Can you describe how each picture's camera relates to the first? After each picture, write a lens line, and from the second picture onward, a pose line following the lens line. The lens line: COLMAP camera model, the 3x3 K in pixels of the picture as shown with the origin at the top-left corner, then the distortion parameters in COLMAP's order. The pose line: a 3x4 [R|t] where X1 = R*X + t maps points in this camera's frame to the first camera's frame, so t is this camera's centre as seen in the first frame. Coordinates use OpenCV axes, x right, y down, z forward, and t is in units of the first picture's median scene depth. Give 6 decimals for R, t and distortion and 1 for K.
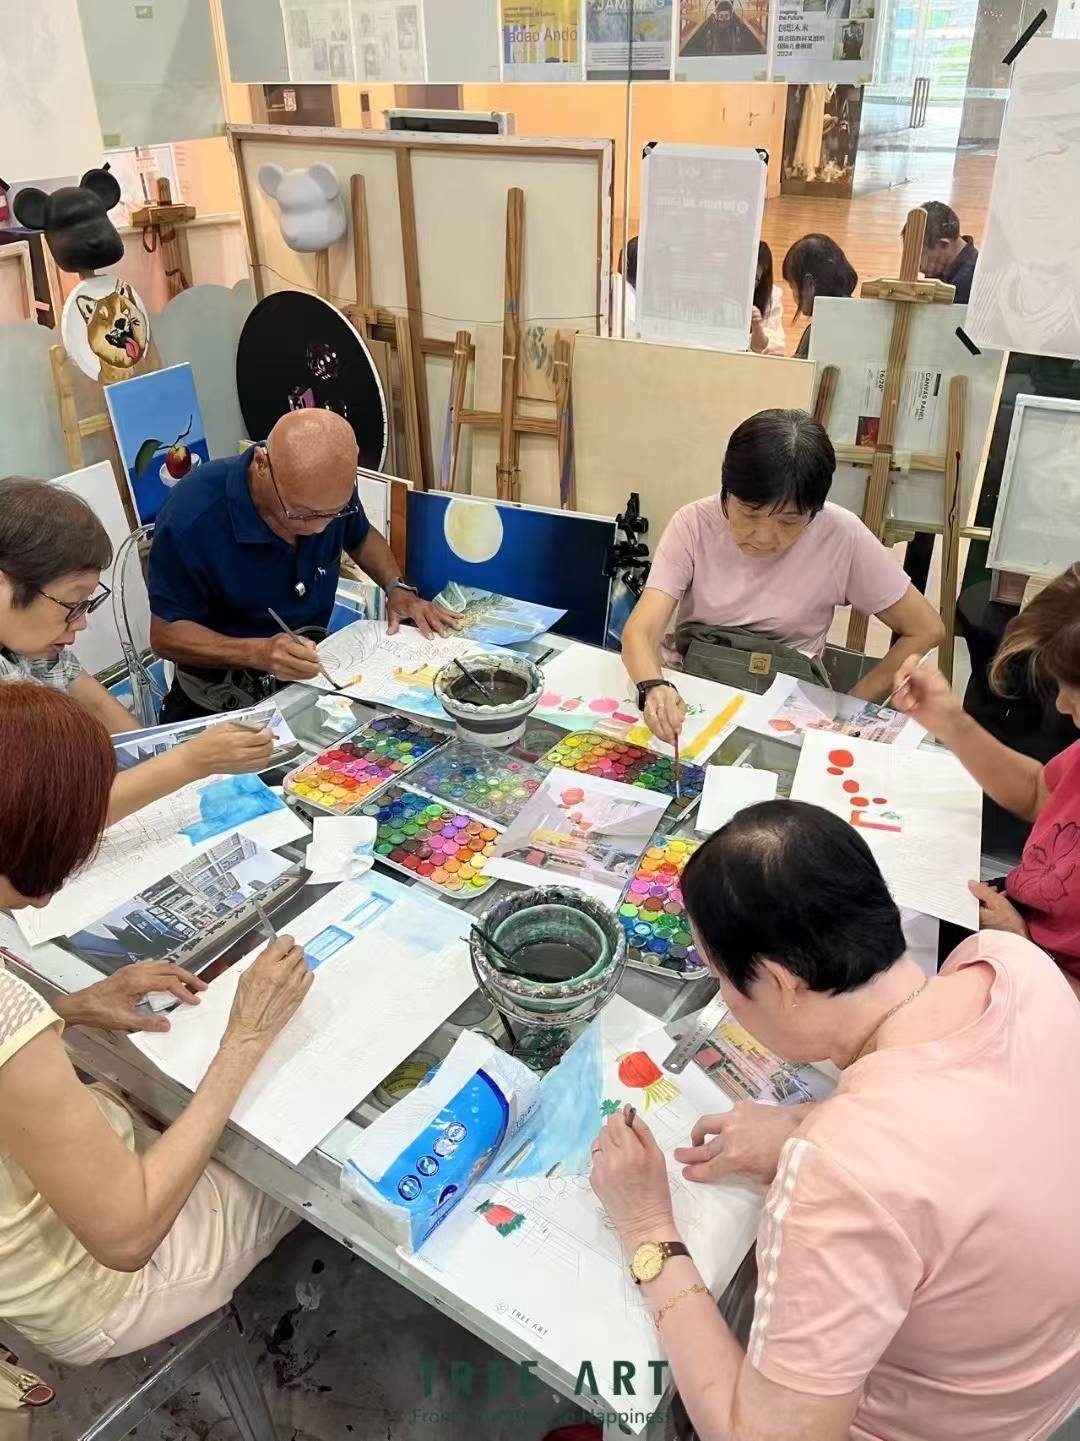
lens RADIAL K [[1092.5, 0, 541.6], [0, 1092.5, 721.1], [0, 0, 1]] dist [0.015196, -0.008028]
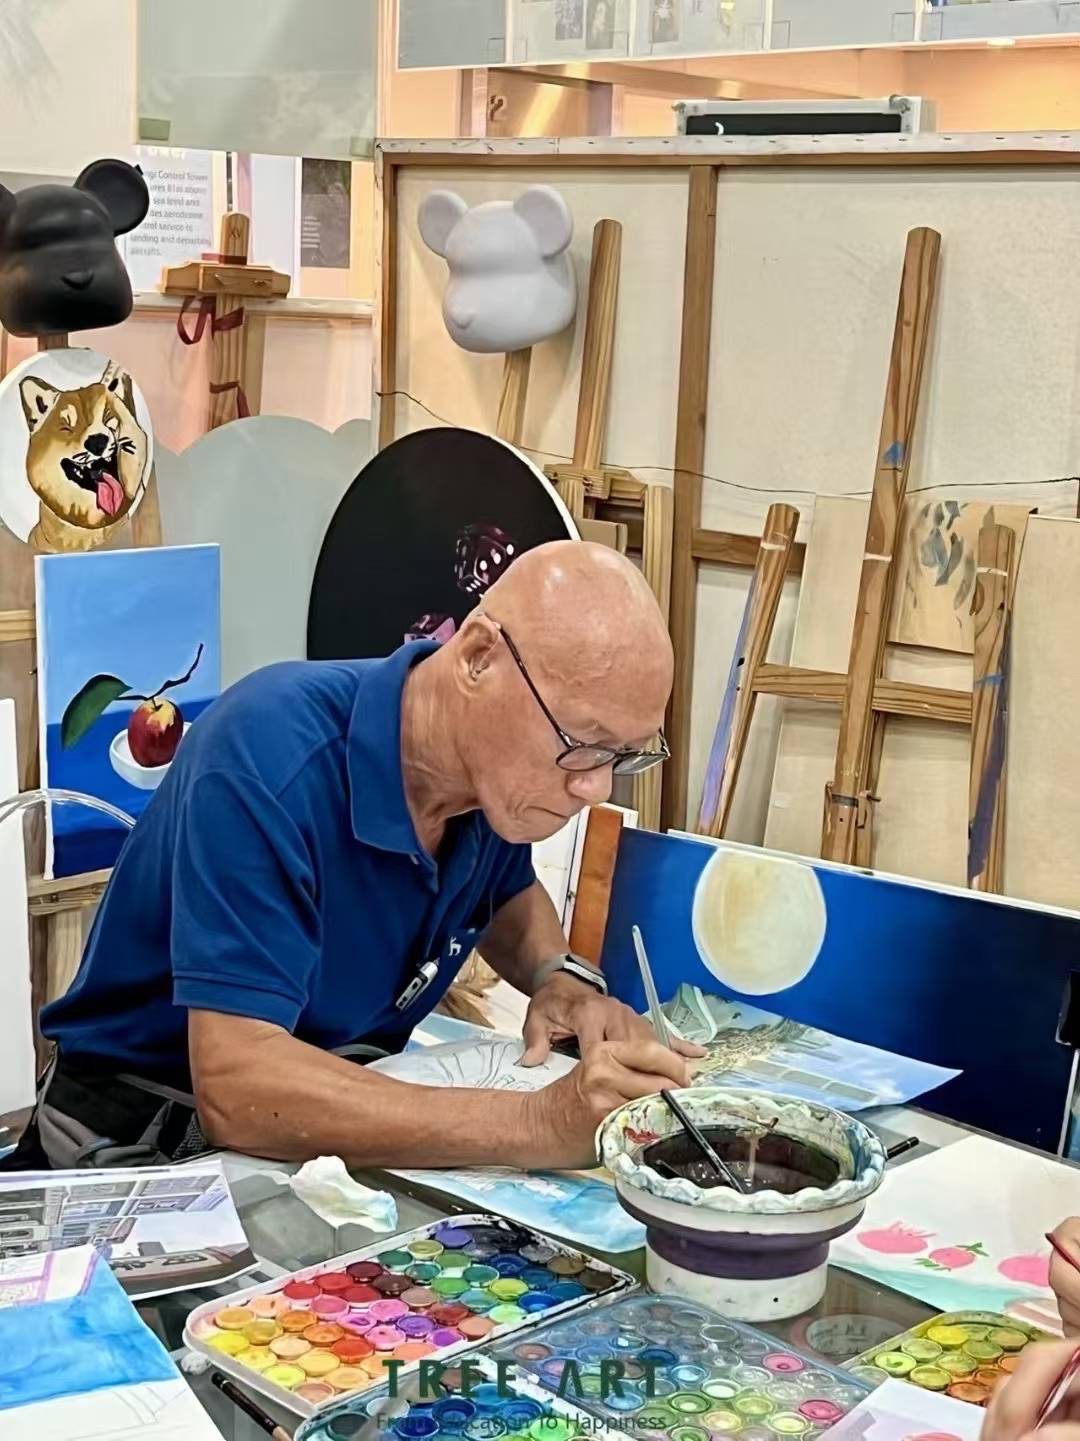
lens RADIAL K [[2265.1, 0, 537.8], [0, 2265.1, 718.6], [0, 0, 1]] dist [0.125233, 0.000000]
pose [[0.978556, 0.084527, -0.187839, 0.015575], [-0.148968, 0.920214, -0.361959, 0.096216], [0.142256, 0.382179, 0.913073, 0.134609]]
